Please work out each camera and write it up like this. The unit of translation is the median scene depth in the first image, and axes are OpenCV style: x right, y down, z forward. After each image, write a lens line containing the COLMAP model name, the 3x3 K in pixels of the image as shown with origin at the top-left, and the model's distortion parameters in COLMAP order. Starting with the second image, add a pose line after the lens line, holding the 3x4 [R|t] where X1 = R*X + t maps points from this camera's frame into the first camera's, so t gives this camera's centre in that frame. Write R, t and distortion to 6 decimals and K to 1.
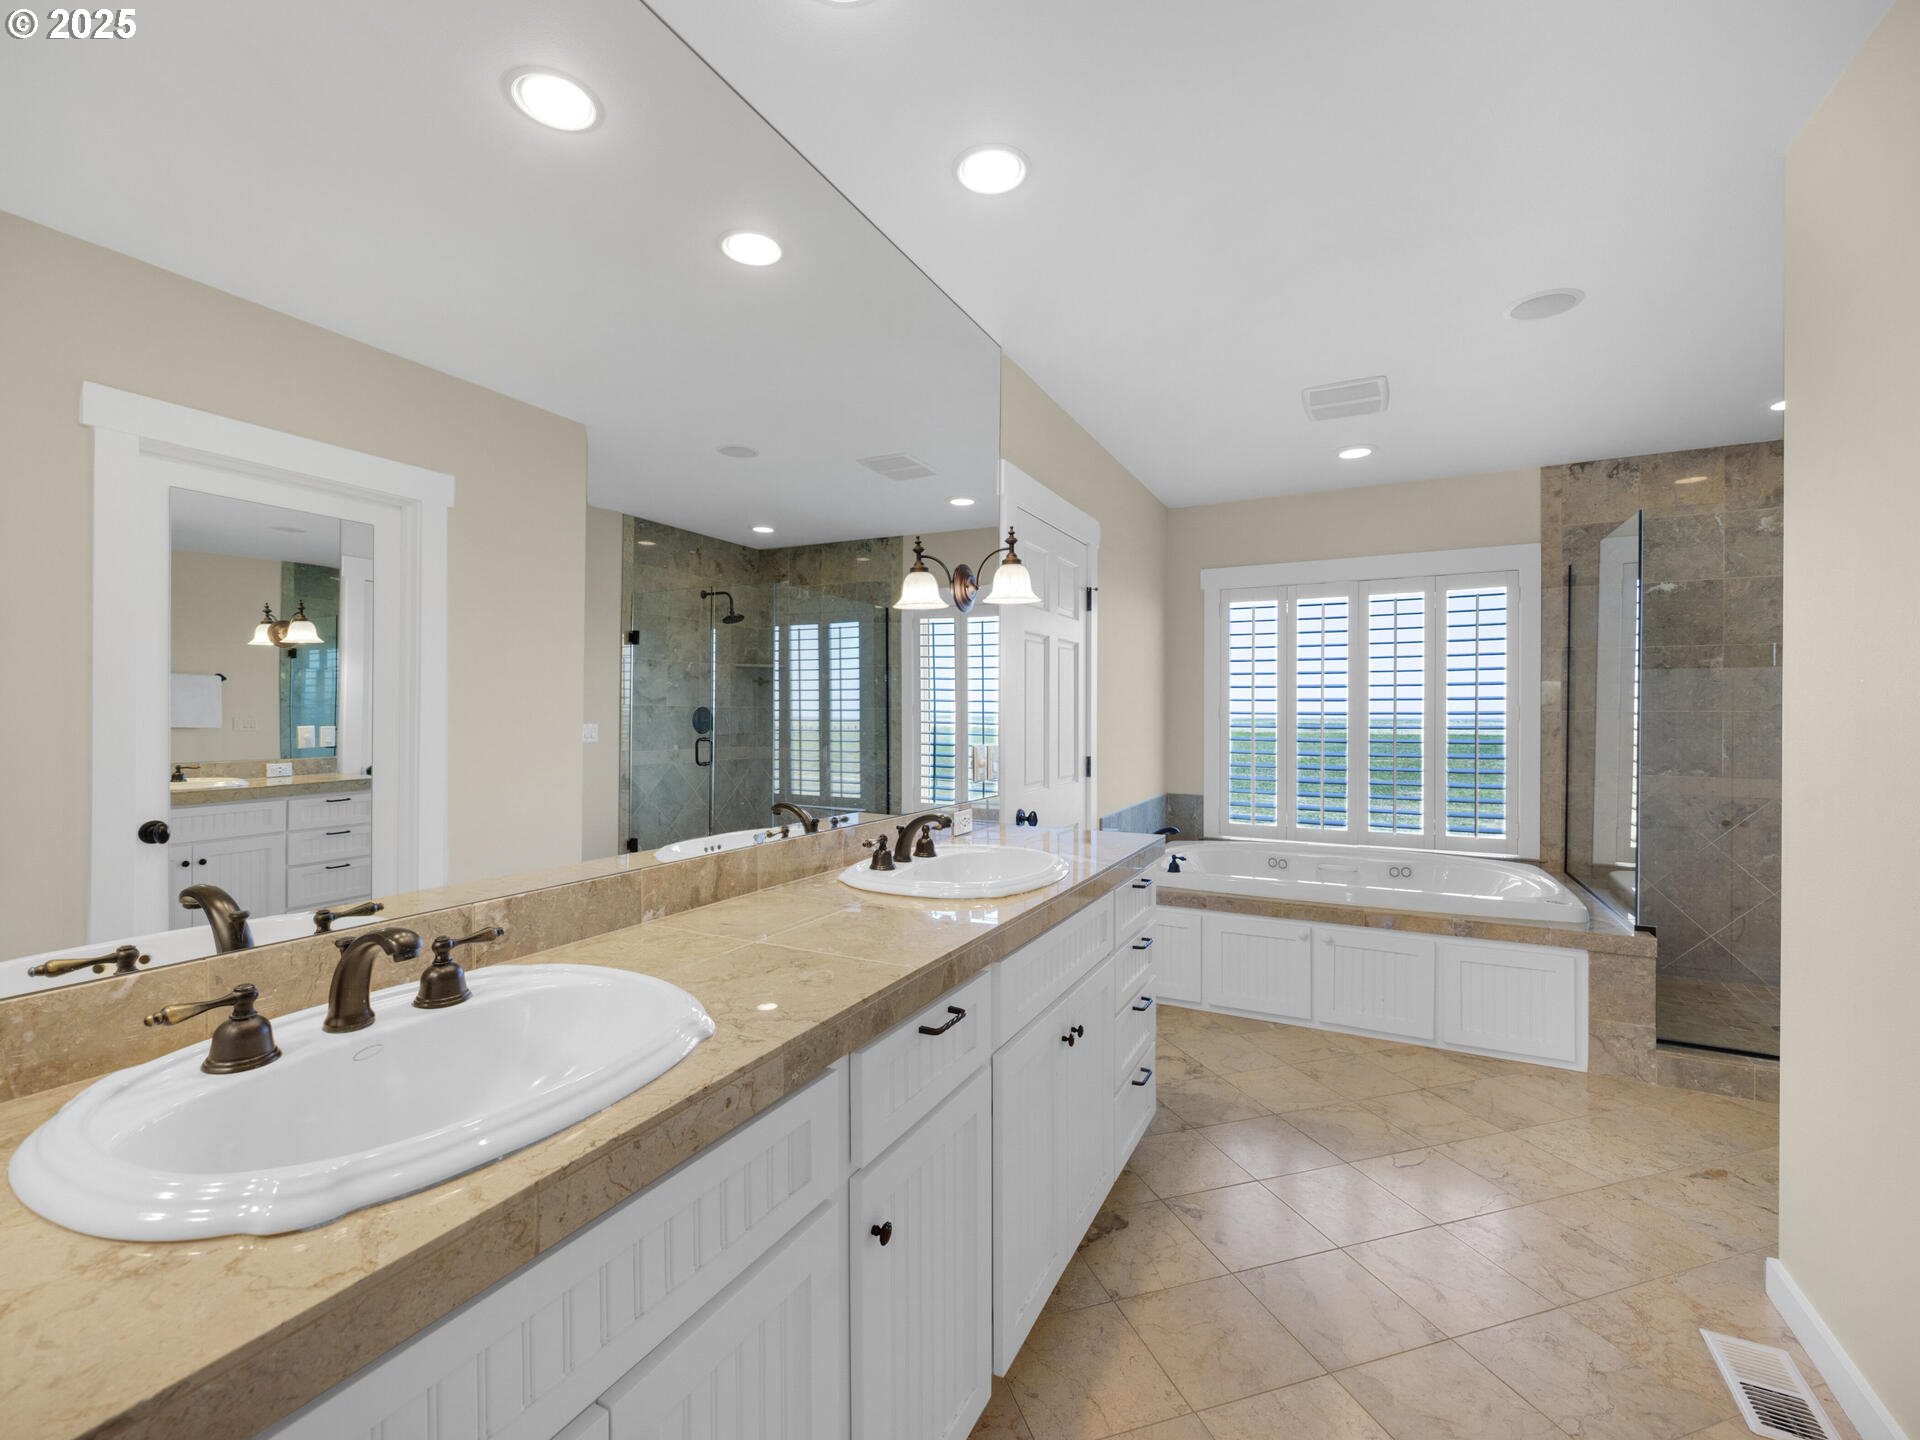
lens RADIAL K [[830.6, 0, 957.8], [0, 830.6, 716.9], [0, 0, 1]] dist [0.001467, 0.000944]
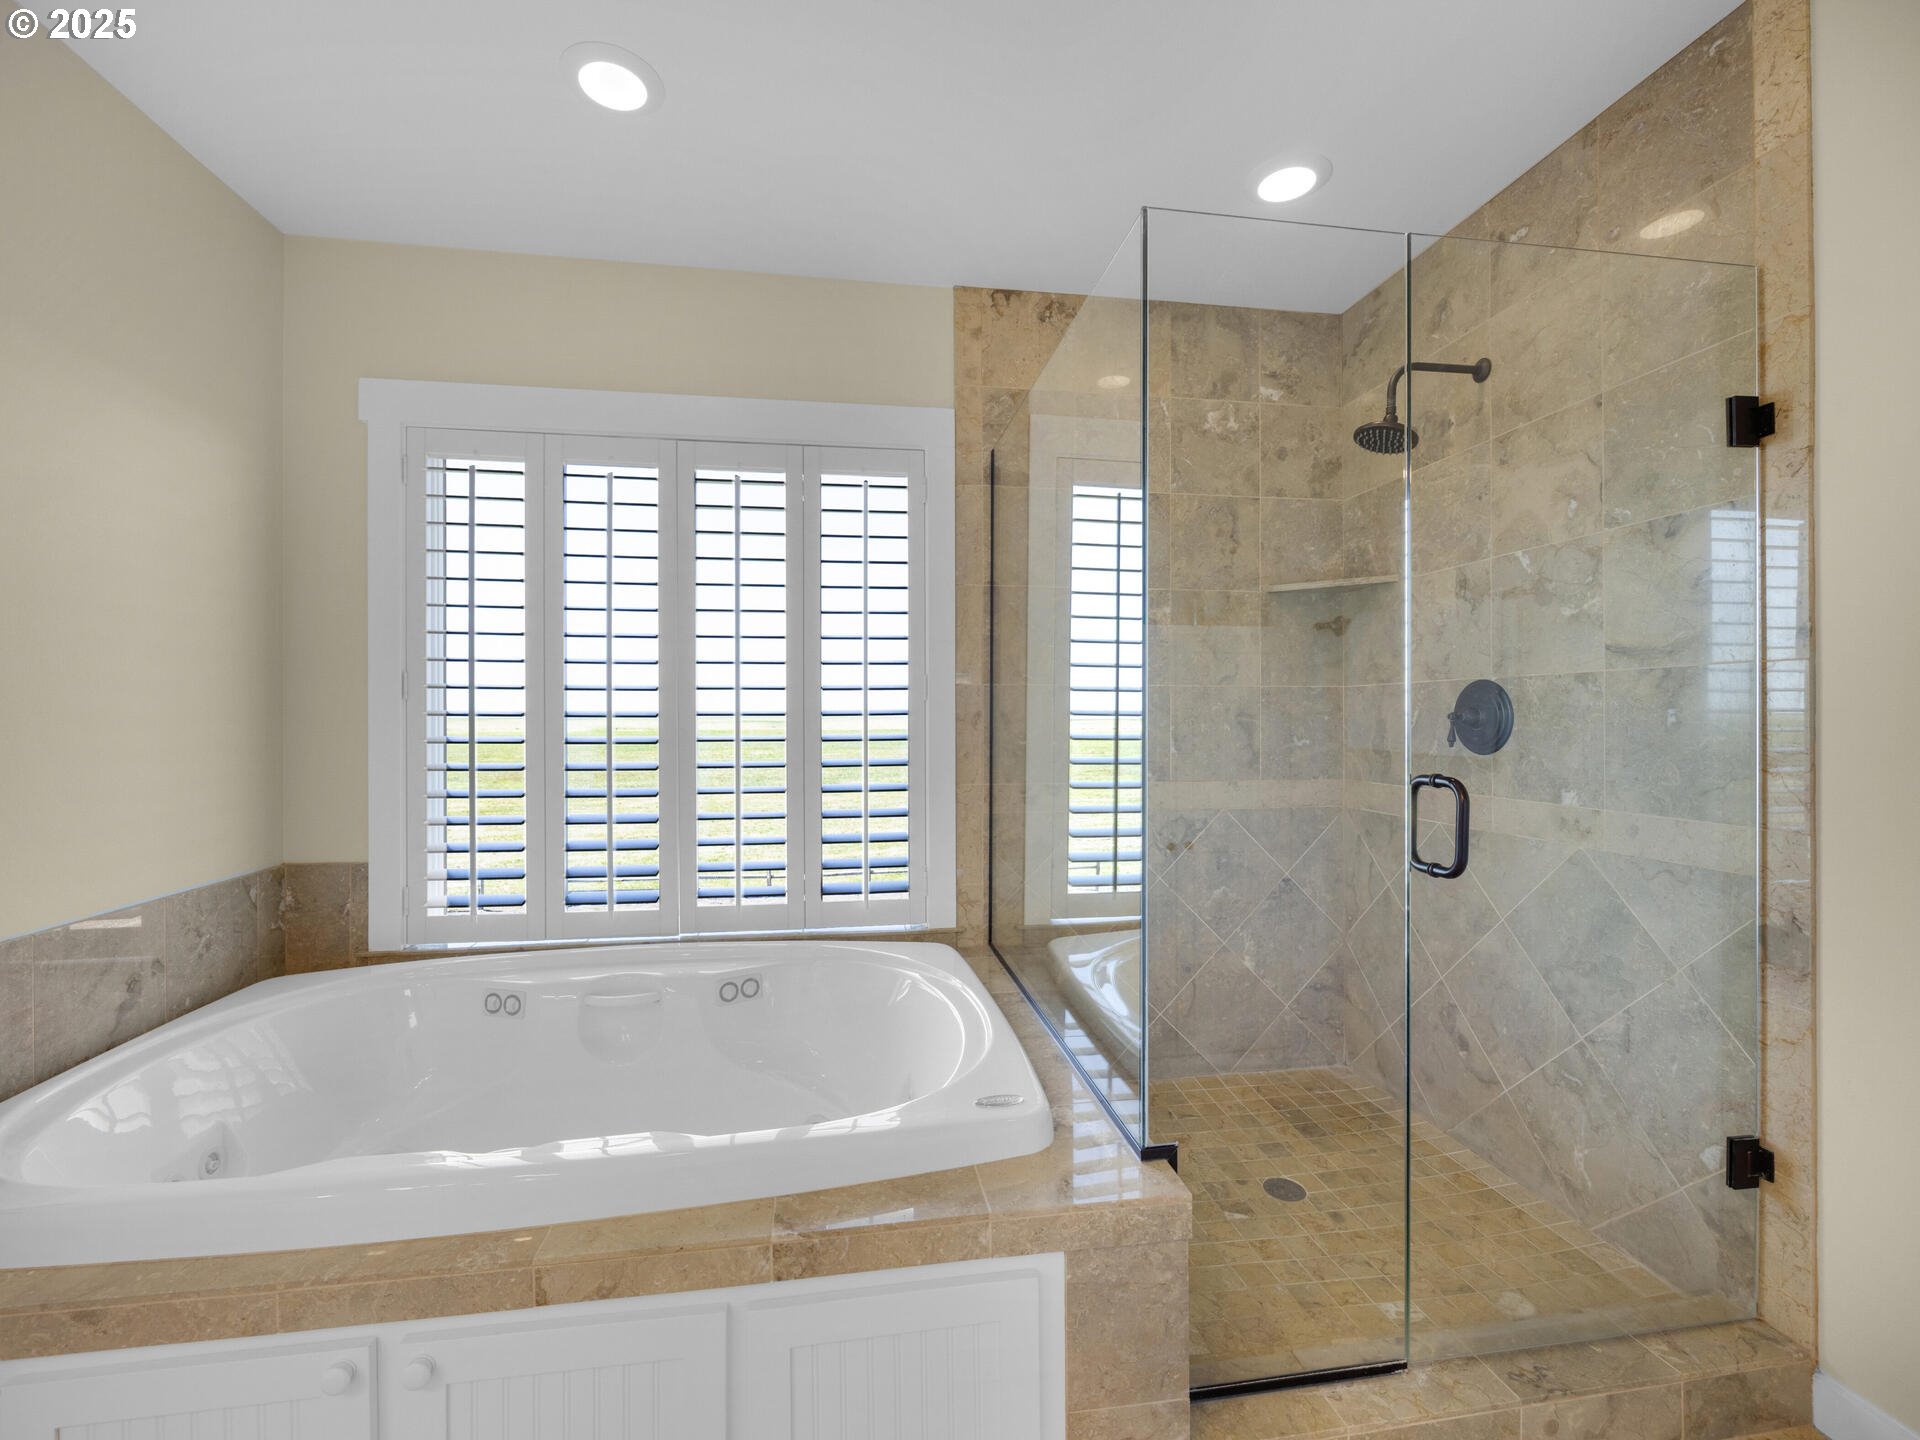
lens RADIAL K [[785.7, 0, 958.4], [0, 785.7, 715.9], [0, 0, 1]] dist [-0.000401, -0.000002]
pose [[0.809525, -0.005543, 0.587059, 0.370101], [0.006200, 0.999980, 0.000892, 0.015771], [-0.587052, 0.002918, 0.809544, 0.541197]]
